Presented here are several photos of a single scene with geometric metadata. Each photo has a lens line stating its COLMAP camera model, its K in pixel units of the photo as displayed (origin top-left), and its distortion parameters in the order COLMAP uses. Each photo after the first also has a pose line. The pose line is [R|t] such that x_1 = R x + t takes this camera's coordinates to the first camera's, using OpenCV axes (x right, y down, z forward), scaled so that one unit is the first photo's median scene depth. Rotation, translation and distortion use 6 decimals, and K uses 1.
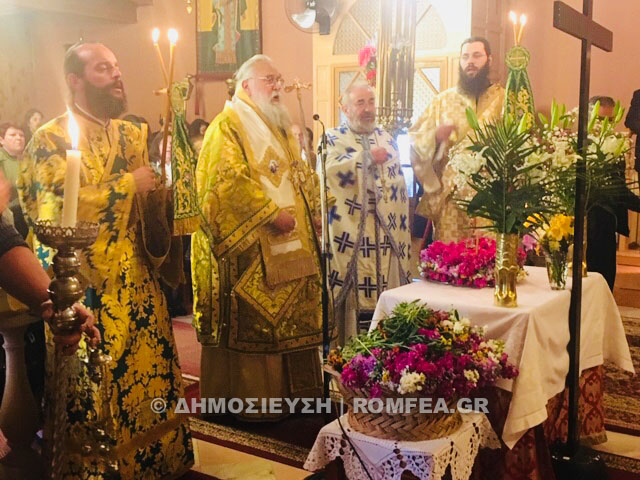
lens RADIAL K [[758.4, 0, 321.6], [0, 758.4, 256.1], [0, 0, 1]] dist [0.009953, 0.013975]
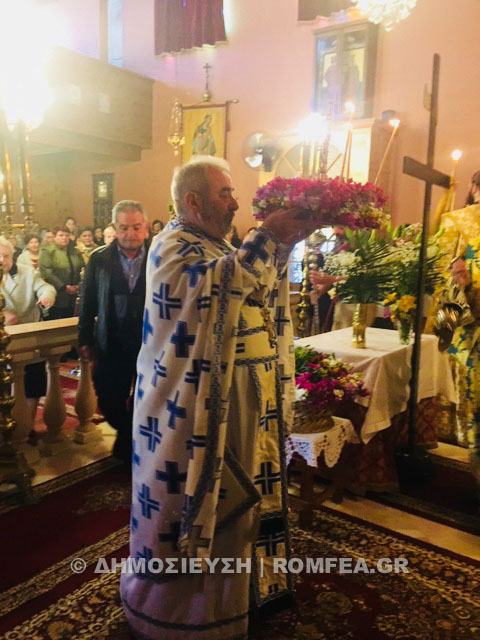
lens RADIAL K [[545.8, 0, 240.0], [0, 545.8, 320.0], [0, 0, 1]] dist [0.072237, -0.101167]
pose [[0.997874, 0.037892, -0.053018, 0.043209], [-0.038658, 0.999161, -0.013500, 0.026516], [0.052462, 0.015521, 0.998502, -0.136643]]
